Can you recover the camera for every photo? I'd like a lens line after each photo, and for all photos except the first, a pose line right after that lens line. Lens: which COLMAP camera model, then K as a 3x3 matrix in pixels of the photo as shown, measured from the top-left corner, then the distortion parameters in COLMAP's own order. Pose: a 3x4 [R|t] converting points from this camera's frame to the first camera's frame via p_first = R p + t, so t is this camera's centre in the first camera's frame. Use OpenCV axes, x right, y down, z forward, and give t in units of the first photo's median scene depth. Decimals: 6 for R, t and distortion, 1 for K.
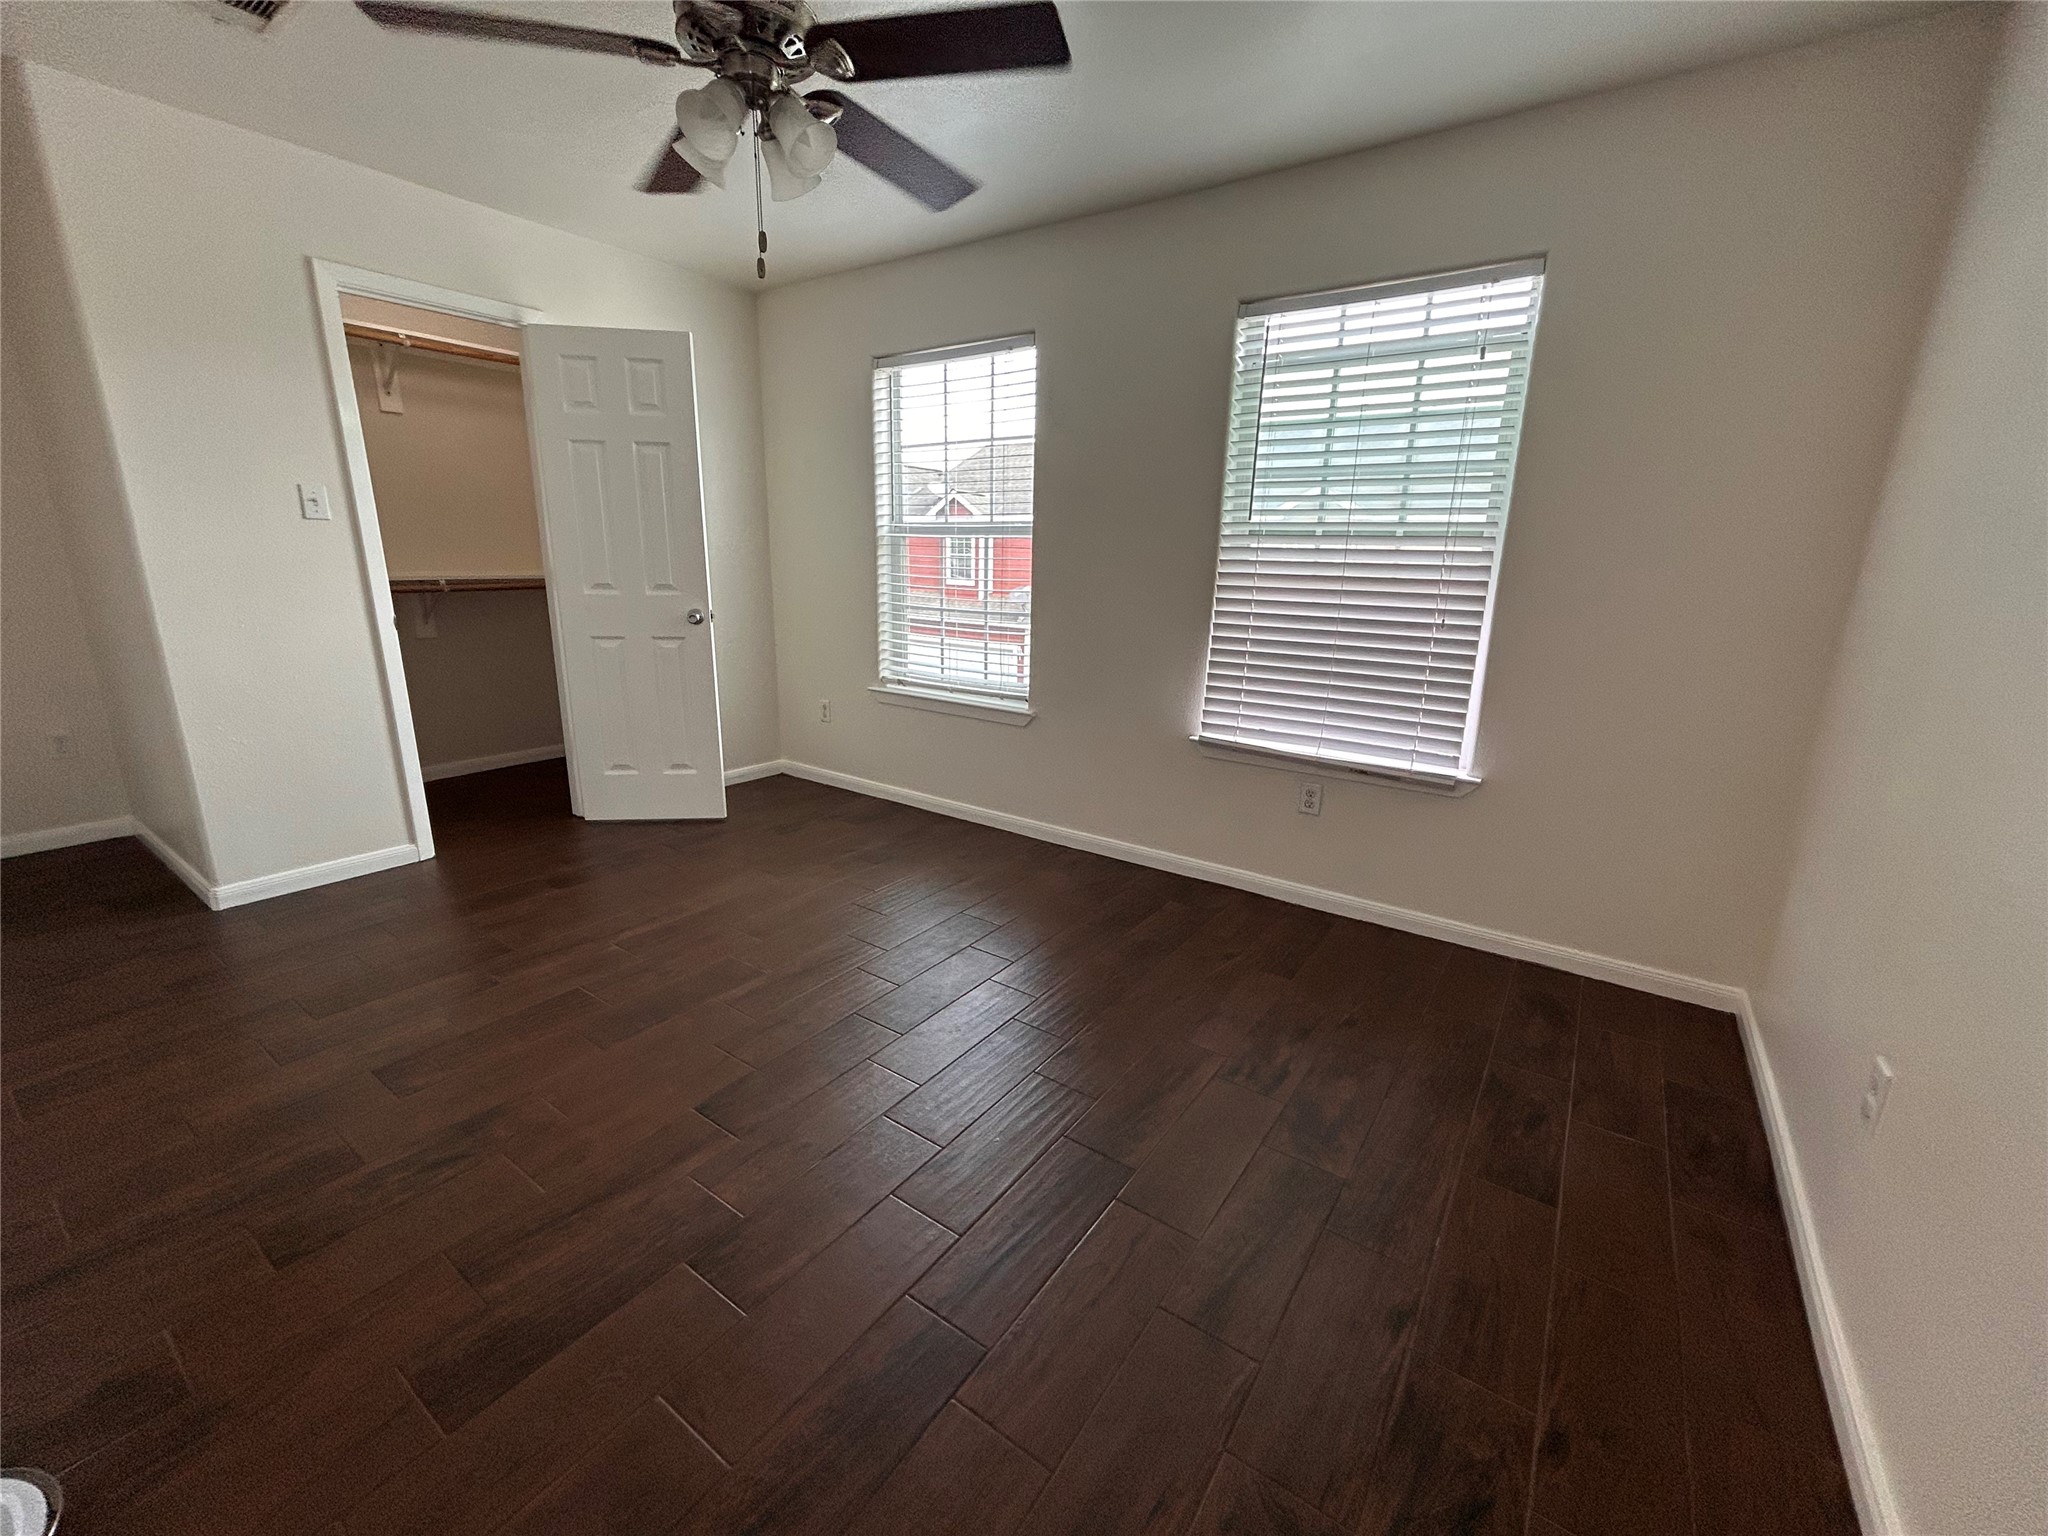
lens RADIAL K [[835.1, 0, 1016.1], [0, 835.1, 775.2], [0, 0, 1]] dist [0.000492, 0.002159]
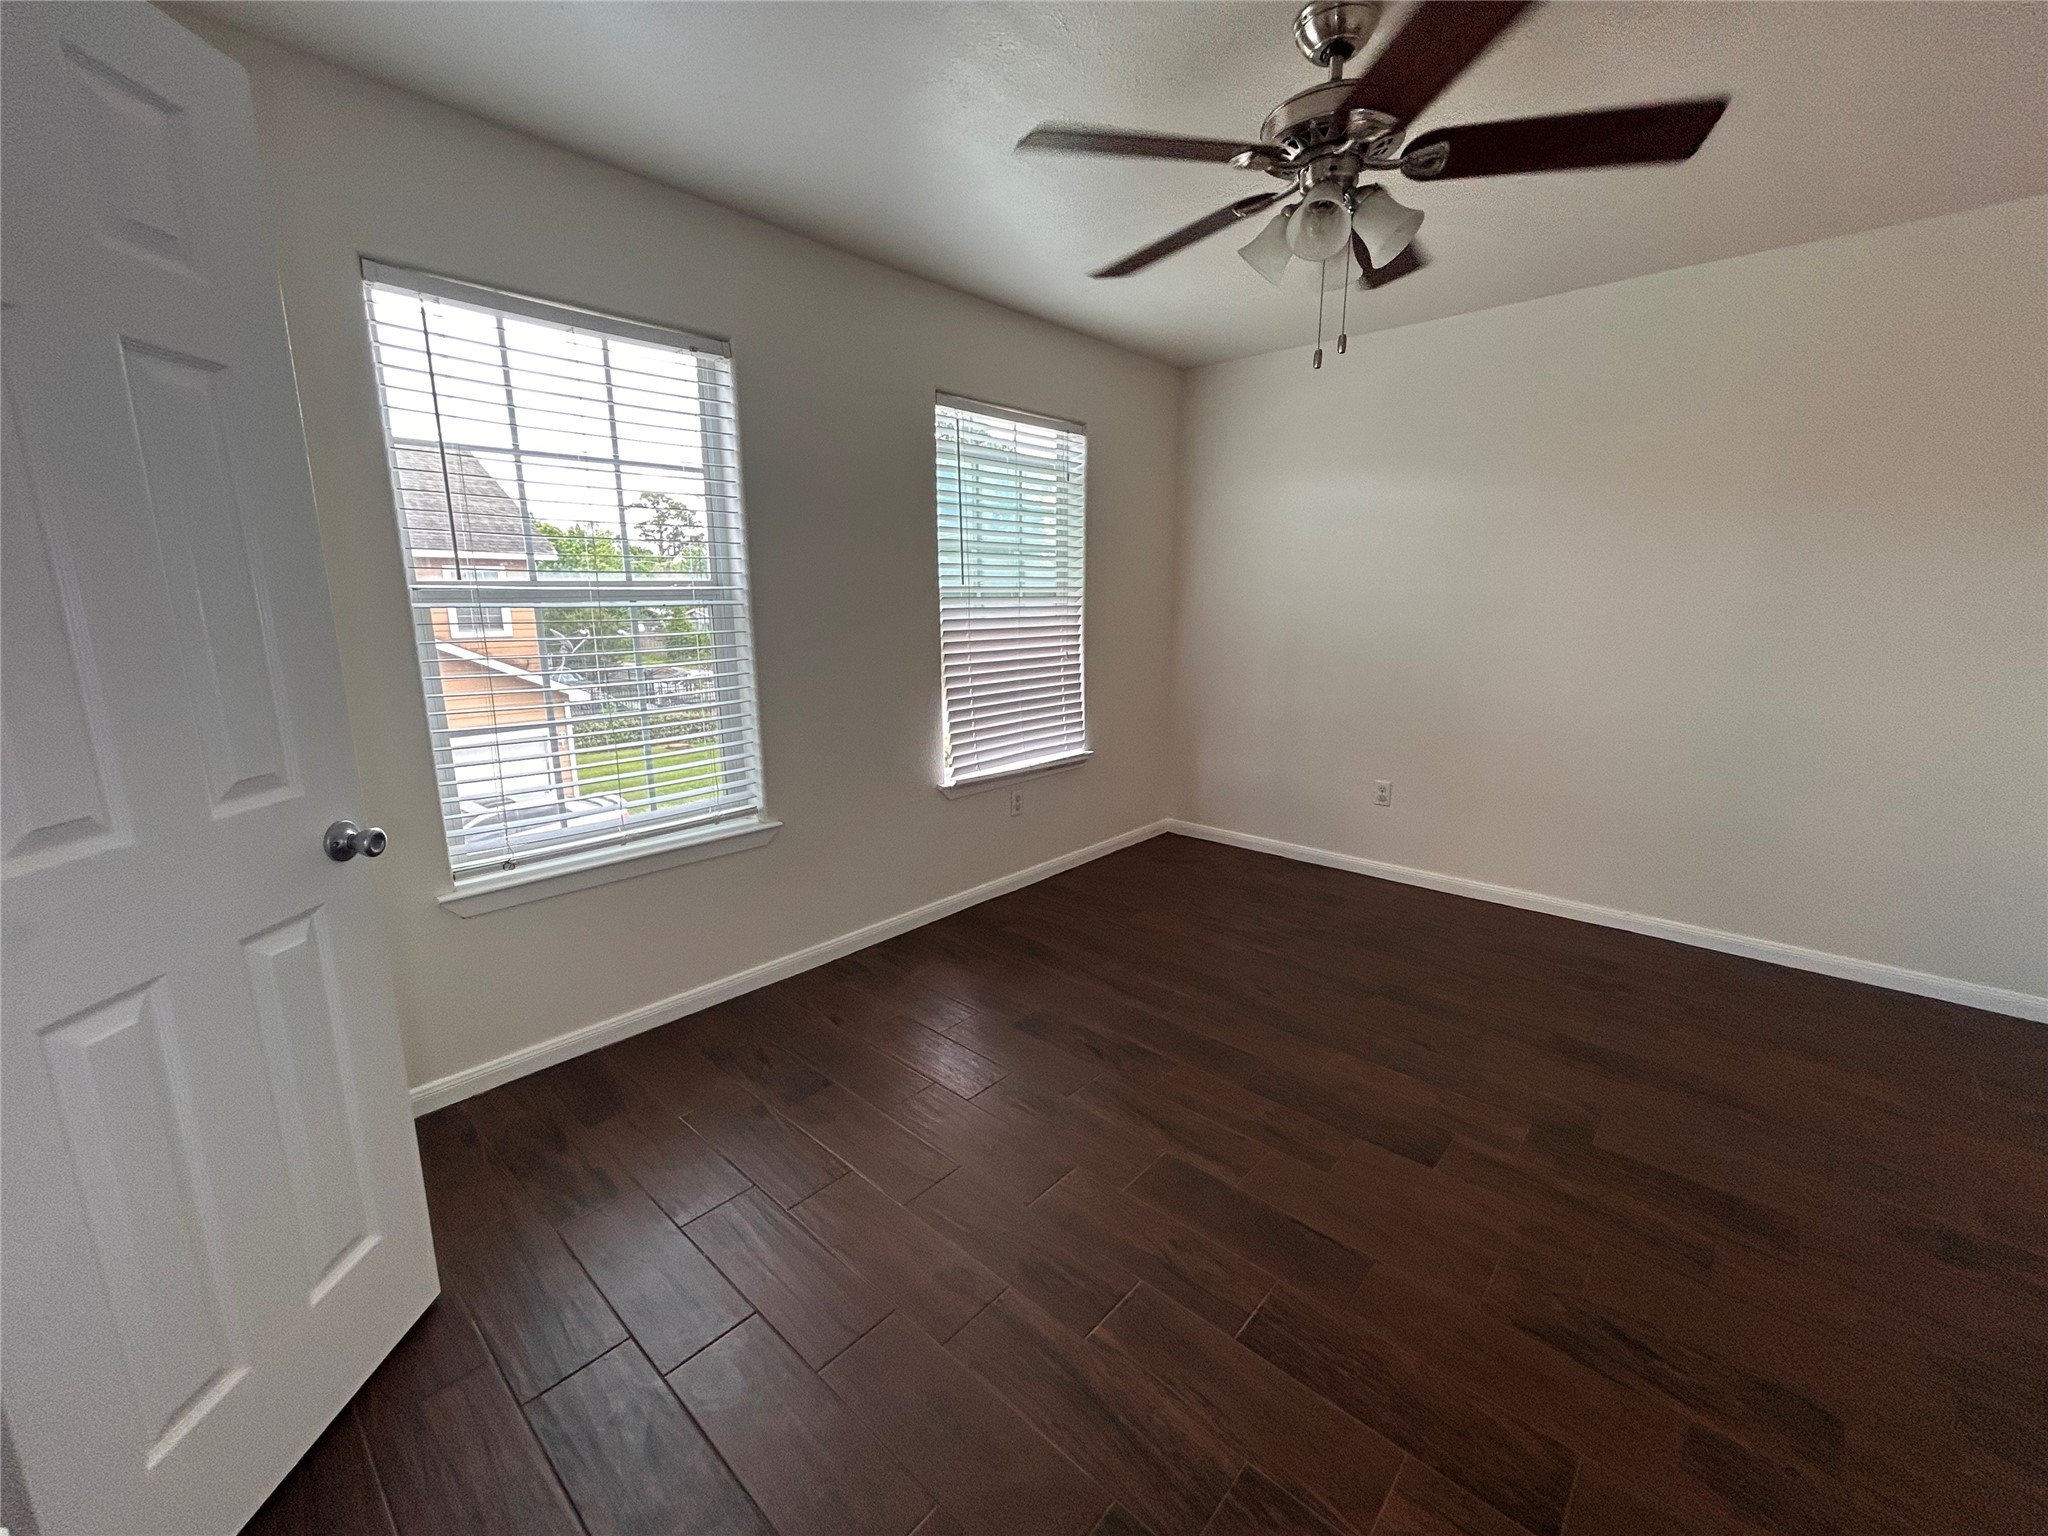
lens RADIAL K [[835.1, 0, 1020.4], [0, 835.1, 786.4], [0, 0, 1]] dist [0.000492, 0.002159]
pose [[0.121836, -0.246374, 0.961486, -0.845587], [0.263940, 0.941867, 0.207901, -0.254547], [-0.956813, 0.228445, 0.179781, 0.760131]]
